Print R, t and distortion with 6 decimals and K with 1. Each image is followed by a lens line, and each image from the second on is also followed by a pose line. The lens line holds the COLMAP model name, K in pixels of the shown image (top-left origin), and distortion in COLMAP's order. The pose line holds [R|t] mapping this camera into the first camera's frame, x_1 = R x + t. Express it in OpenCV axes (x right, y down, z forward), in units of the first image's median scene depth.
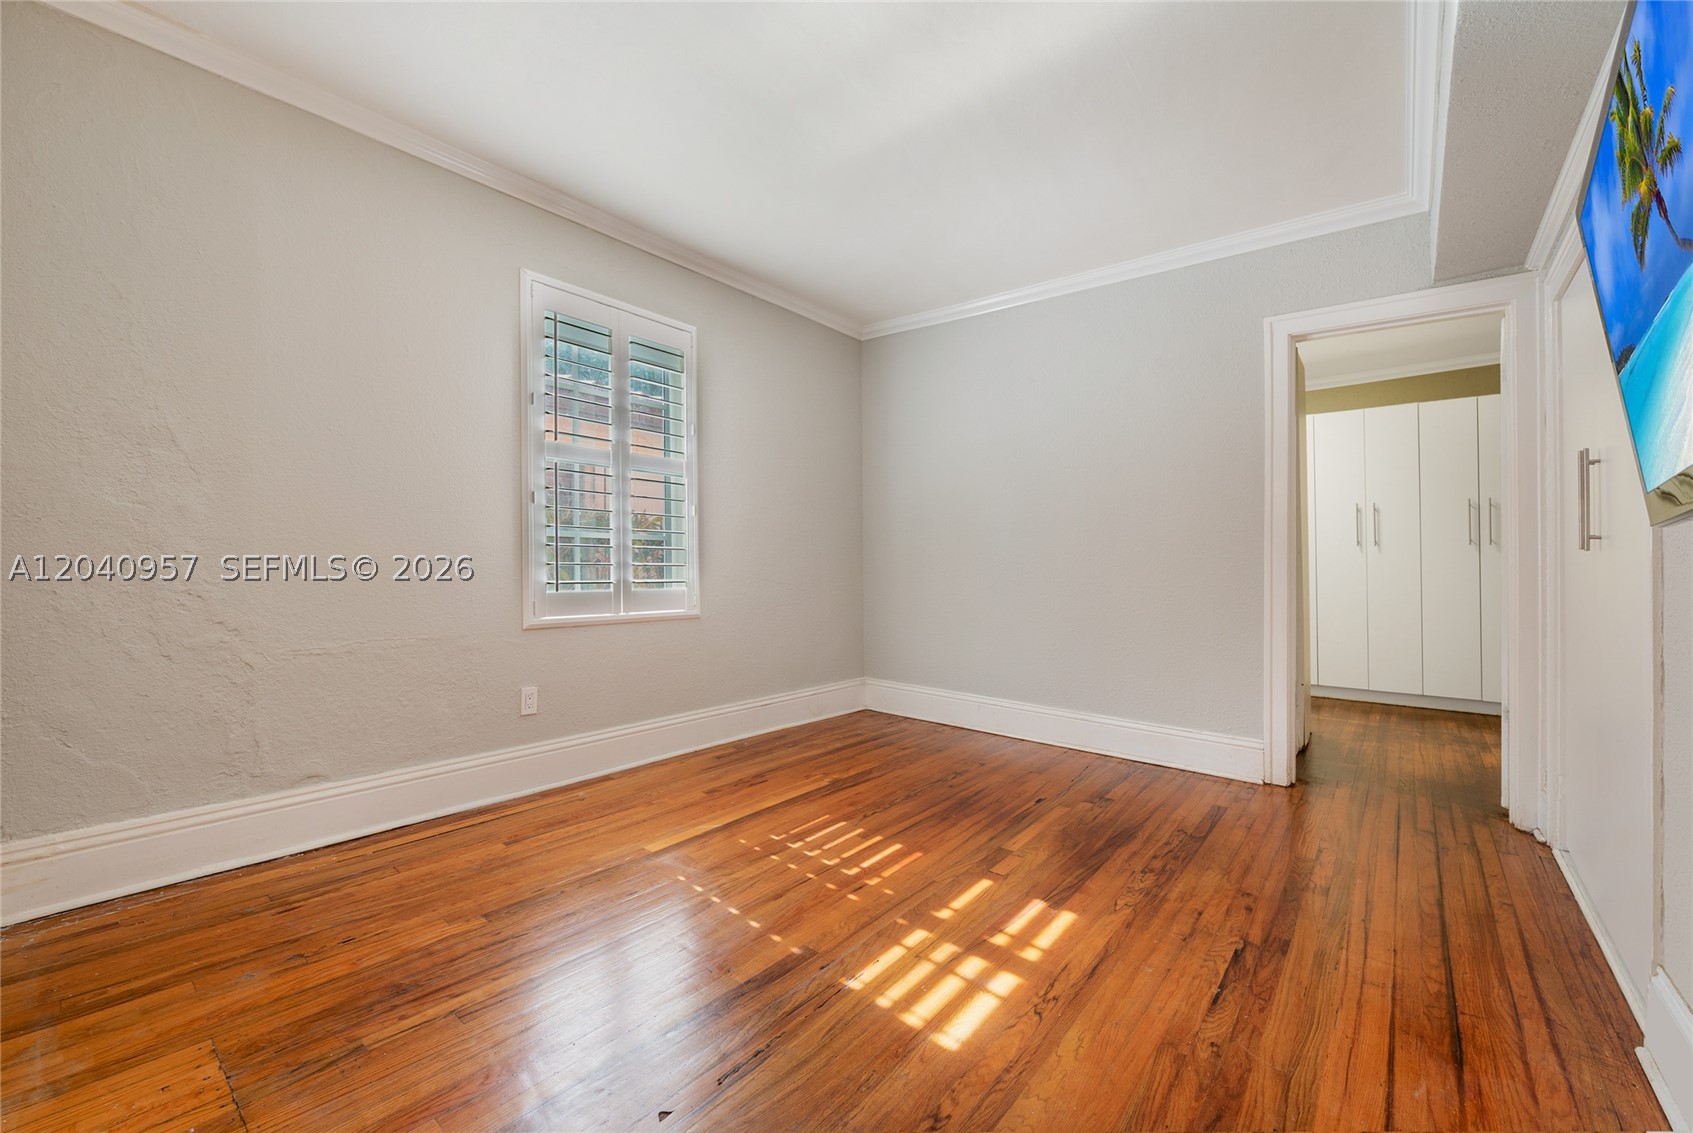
lens RADIAL K [[683.2, 0, 856.0], [0, 683.2, 571.2], [0, 0, 1]] dist [-0.010354, -0.000306]
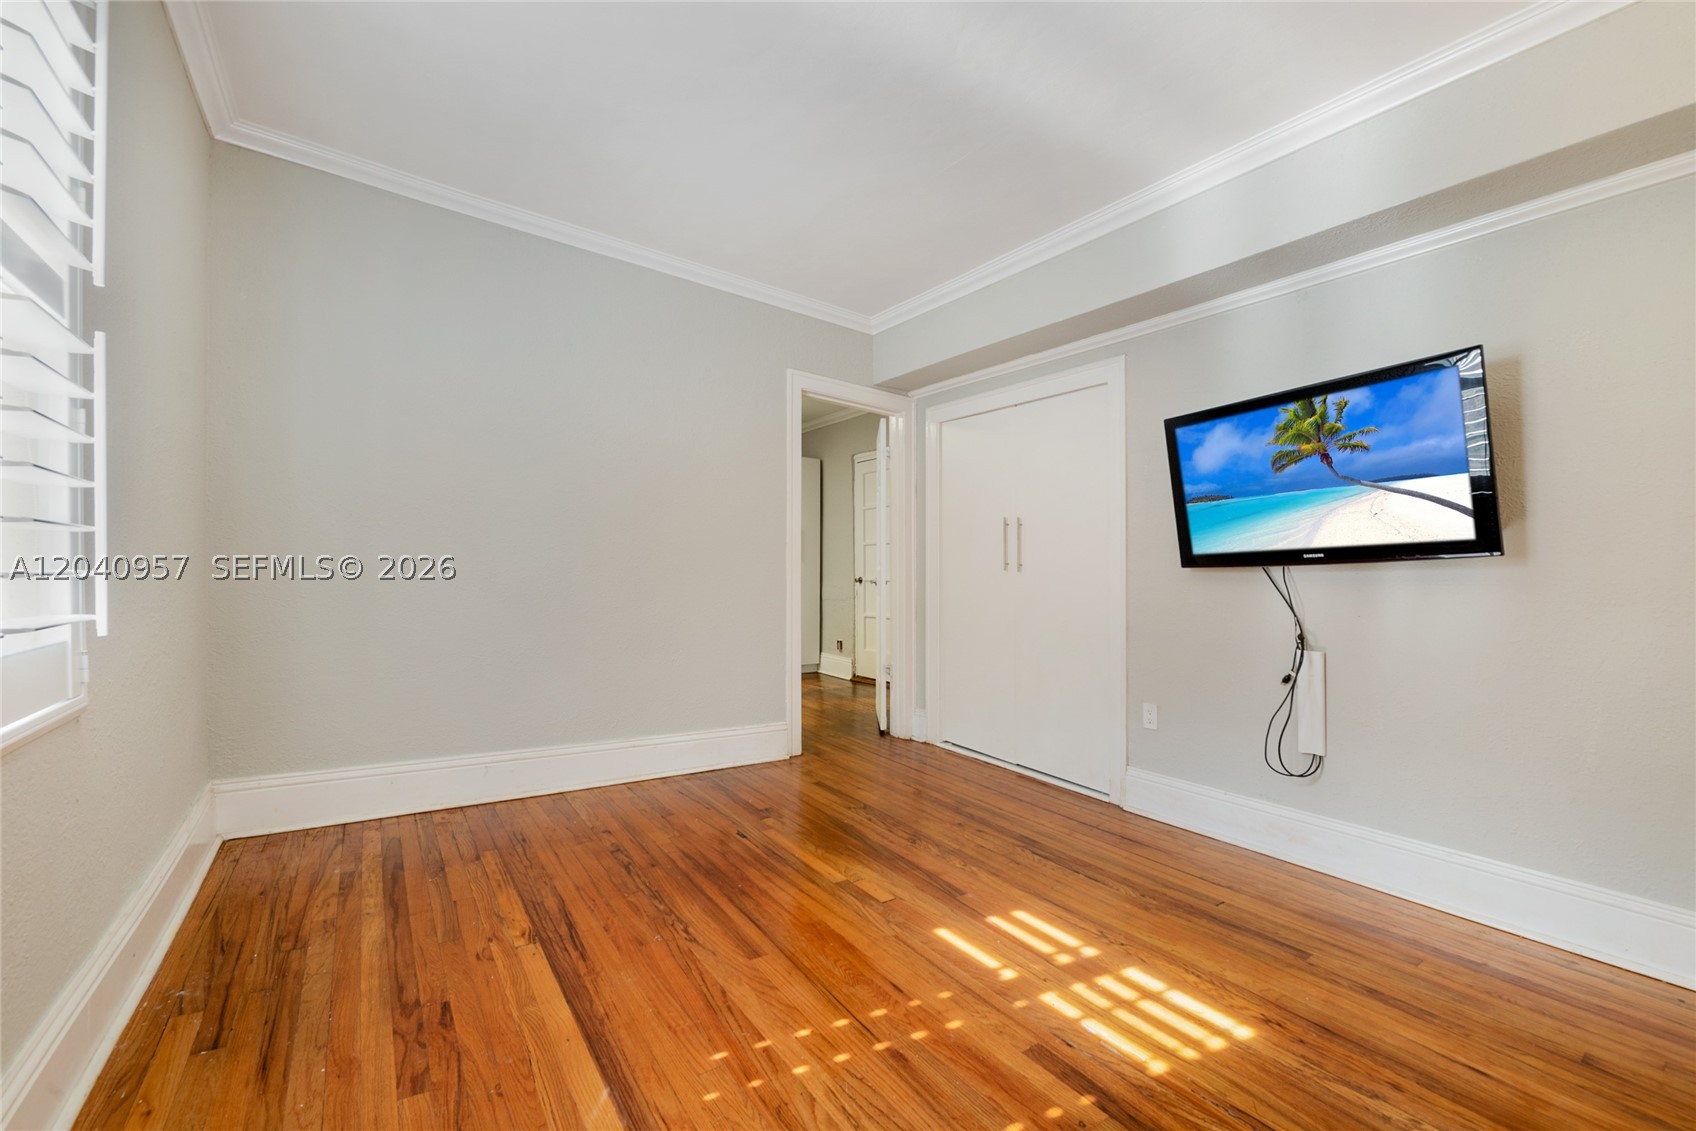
lens RADIAL K [[684.4, 0, 857.5], [0, 684.4, 570.2], [0, 0, 1]] dist [-0.010354, -0.000306]
pose [[0.263550, 0.004333, 0.964636, -0.551089], [-0.009433, 0.999954, -0.001914, -0.018233], [-0.964600, -0.008595, 0.263579, 0.584237]]
